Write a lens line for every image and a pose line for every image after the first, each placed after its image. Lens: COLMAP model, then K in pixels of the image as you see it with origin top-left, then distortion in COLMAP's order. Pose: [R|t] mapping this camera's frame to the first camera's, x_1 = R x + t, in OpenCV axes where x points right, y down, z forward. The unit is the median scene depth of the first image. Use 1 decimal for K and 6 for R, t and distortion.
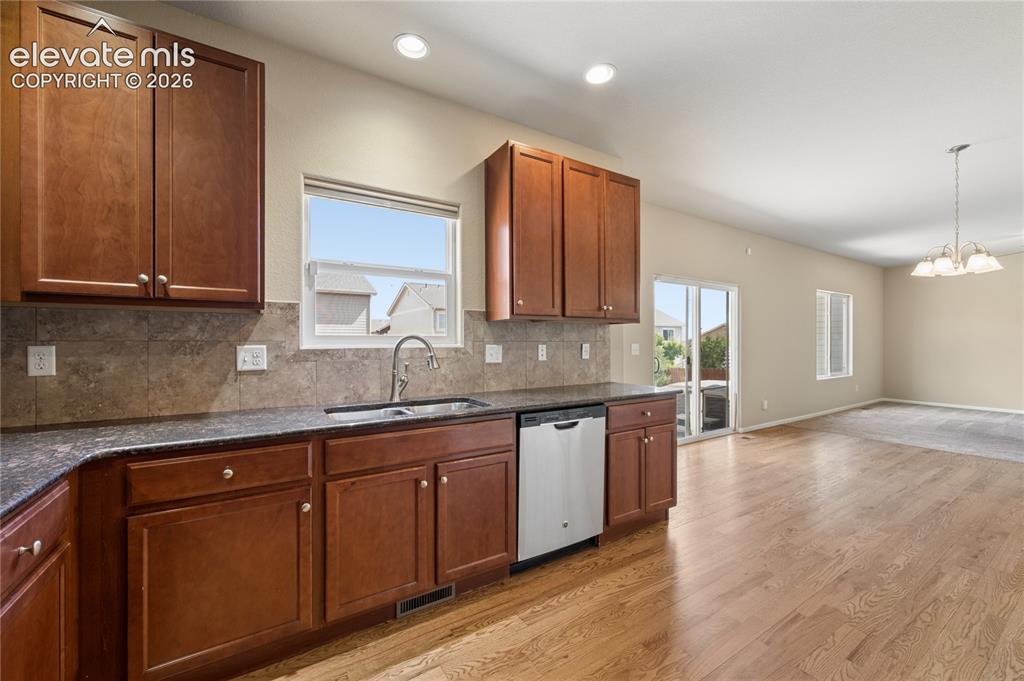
lens RADIAL K [[401.7, 0, 511.8], [0, 401.7, 338.7], [0, 0, 1]] dist [-0.002882, -0.000452]
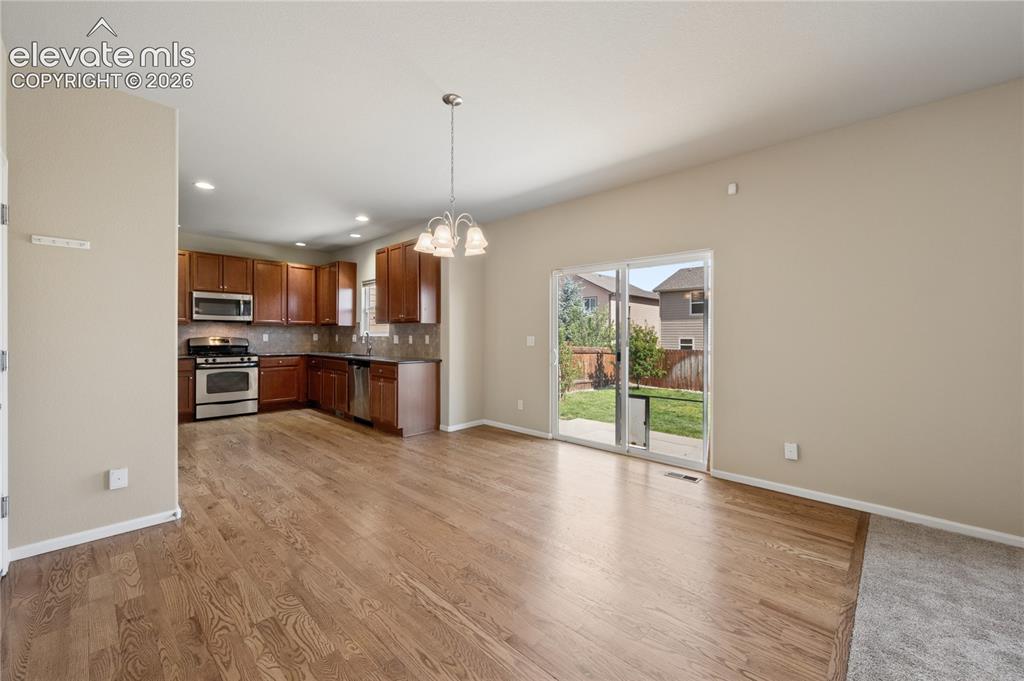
lens RADIAL K [[401.7, 0, 512.5], [0, 401.7, 338.2], [0, 0, 1]] dist [-0.002882, -0.000452]
pose [[0.225561, 0.002695, -0.974225, 2.115790], [-0.001700, 0.999996, 0.002372, 0.022342], [0.974227, 0.001121, 0.225565, 1.042107]]
